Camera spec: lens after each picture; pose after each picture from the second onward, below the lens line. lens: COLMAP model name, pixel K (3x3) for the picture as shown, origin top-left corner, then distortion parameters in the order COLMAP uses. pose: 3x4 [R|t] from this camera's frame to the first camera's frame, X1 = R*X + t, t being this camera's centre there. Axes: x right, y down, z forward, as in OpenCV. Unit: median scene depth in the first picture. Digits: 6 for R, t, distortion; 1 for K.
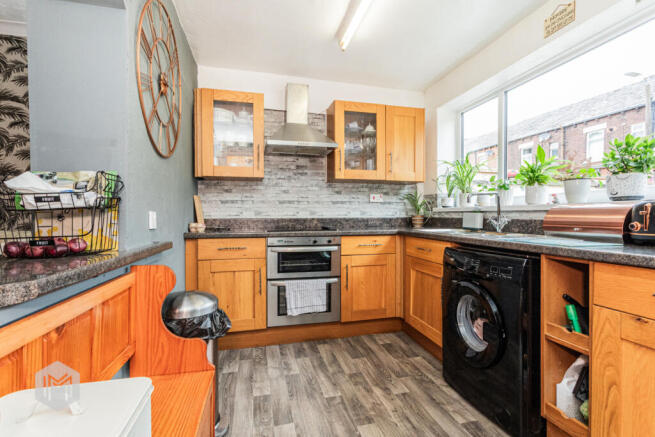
lens RADIAL K [[312.7, 0, 326.9], [0, 312.7, 215.7], [0, 0, 1]] dist [-0.000214, 0.001118]
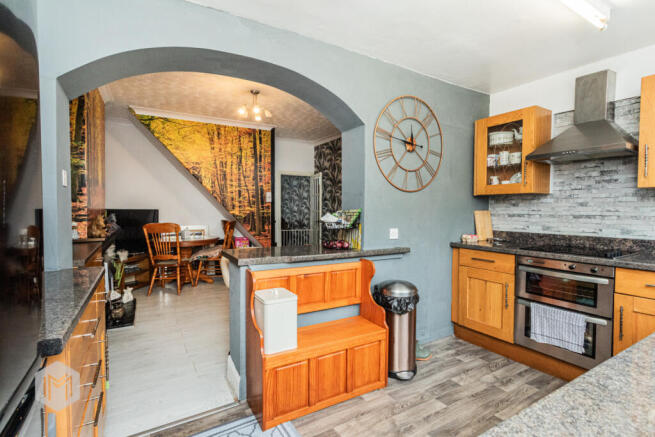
lens RADIAL K [[312.7, 0, 323.3], [0, 312.7, 216.3], [0, 0, 1]] dist [-0.000214, 0.001118]
pose [[0.294256, 0.025540, -0.955385, 0.576521], [-0.007340, 0.999674, 0.024463, -0.073582], [0.955698, -0.000186, 0.294347, 0.104462]]
